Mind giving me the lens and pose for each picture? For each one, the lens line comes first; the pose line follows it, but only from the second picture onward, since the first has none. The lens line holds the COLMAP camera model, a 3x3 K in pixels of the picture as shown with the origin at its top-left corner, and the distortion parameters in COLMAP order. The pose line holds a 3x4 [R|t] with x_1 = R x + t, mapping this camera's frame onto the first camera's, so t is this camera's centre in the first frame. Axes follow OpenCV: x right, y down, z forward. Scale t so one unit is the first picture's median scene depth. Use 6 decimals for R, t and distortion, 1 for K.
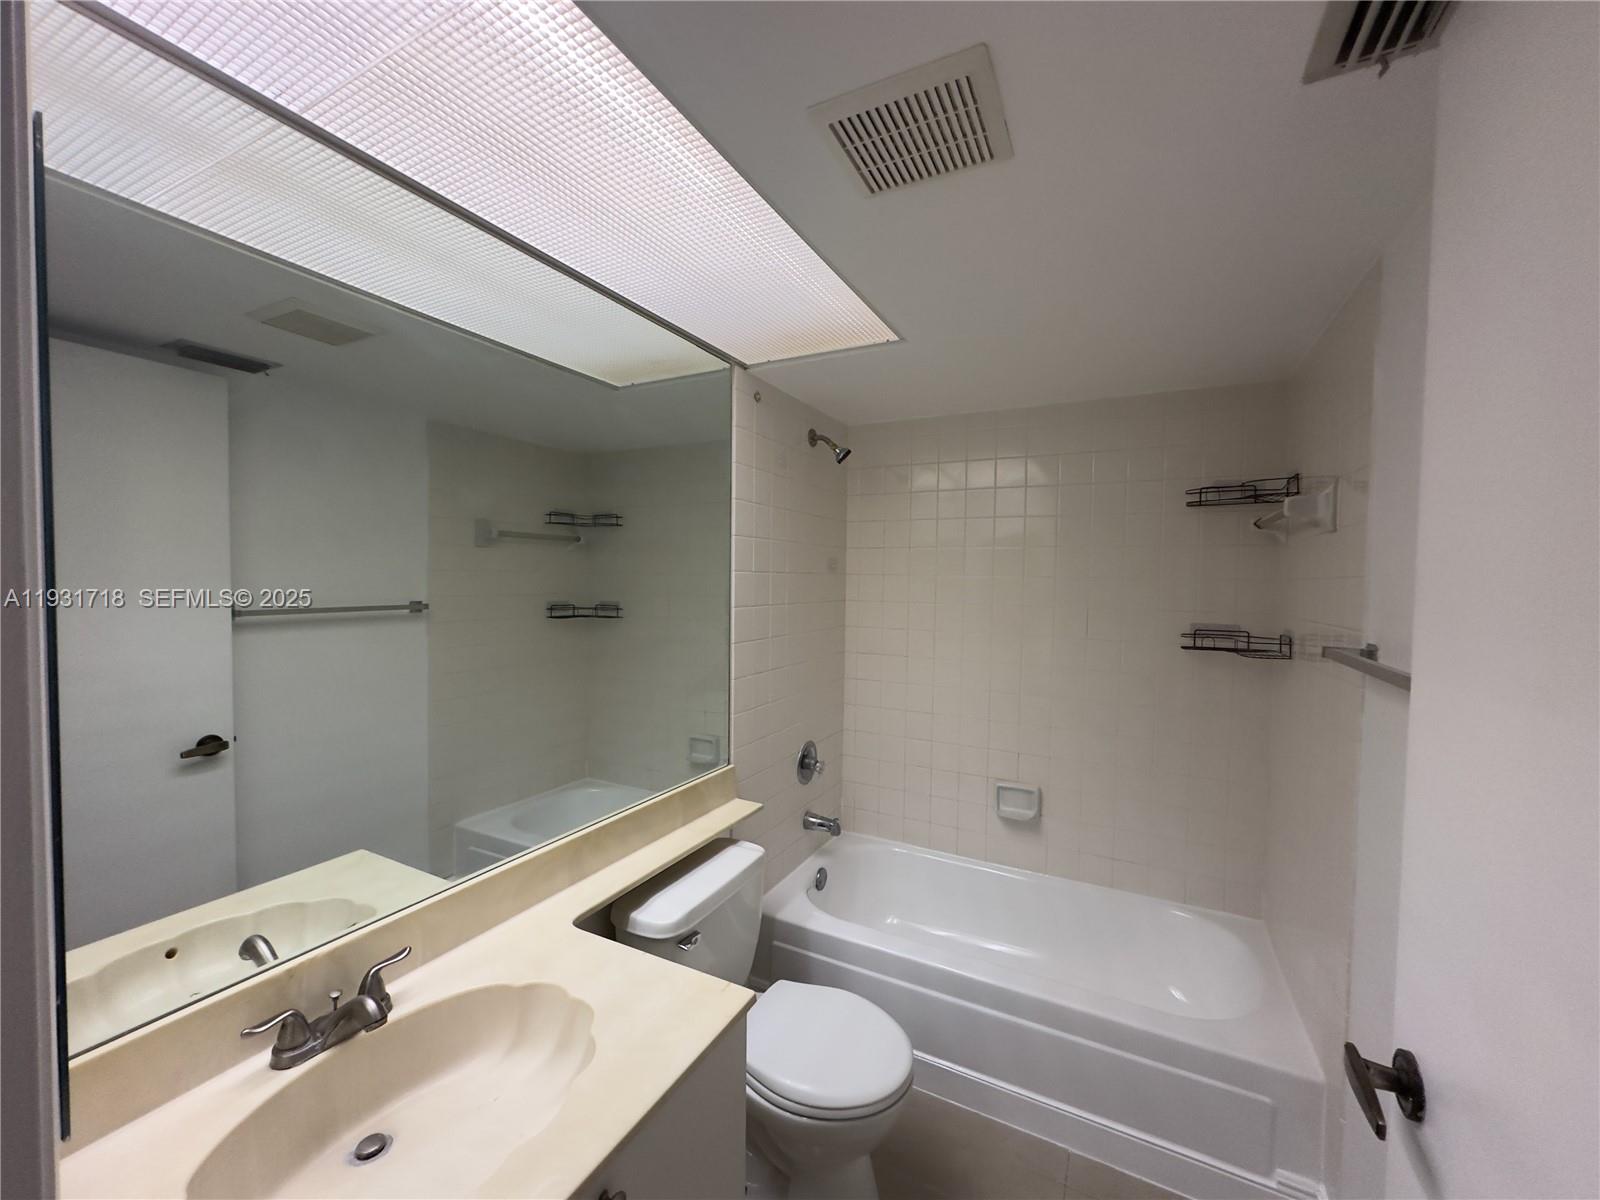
lens RADIAL K [[640.1, 0, 802.7], [0, 640.1, 602.6], [0, 0, 1]] dist [-0.003981, 0.000408]
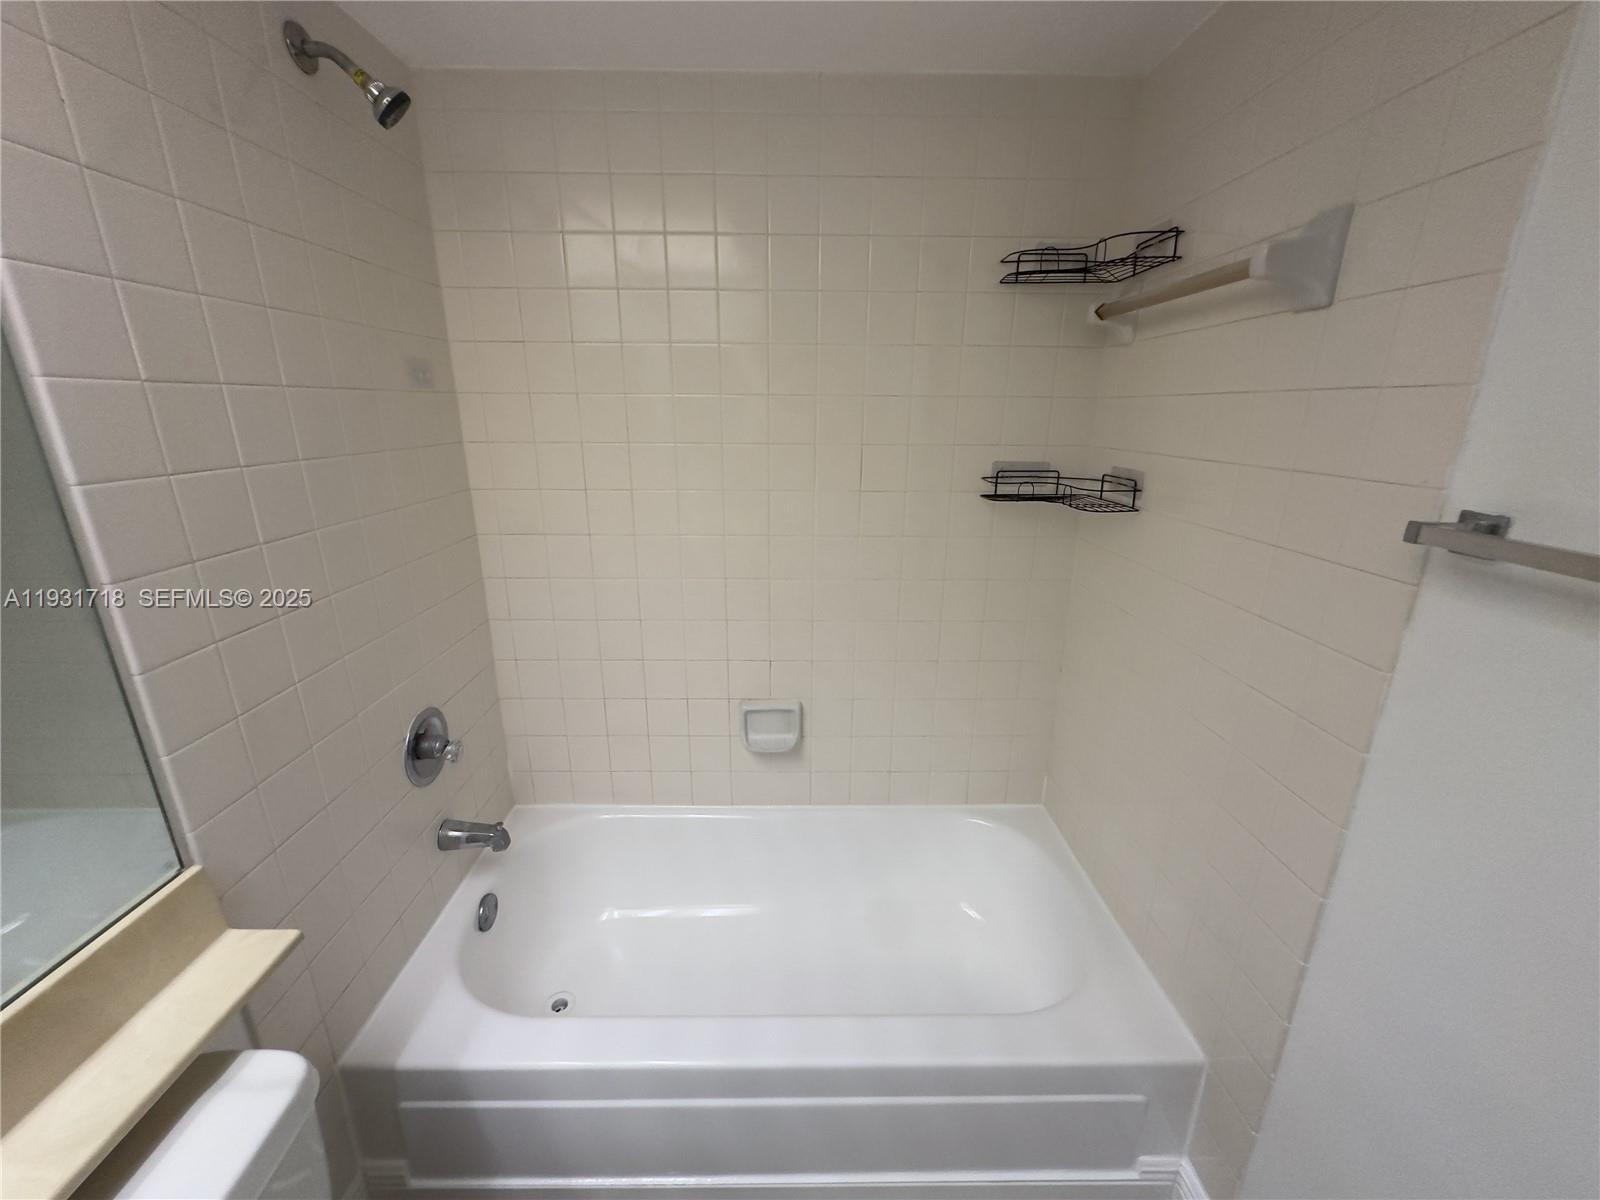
lens RADIAL K [[640.1, 0, 800.6], [0, 640.1, 604.1], [0, 0, 1]] dist [-0.003981, 0.000408]
pose [[0.880361, -0.147296, 0.450852, 0.061965], [0.024551, 0.963434, 0.266820, -0.009813], [-0.473668, -0.223829, 0.851786, 0.408985]]
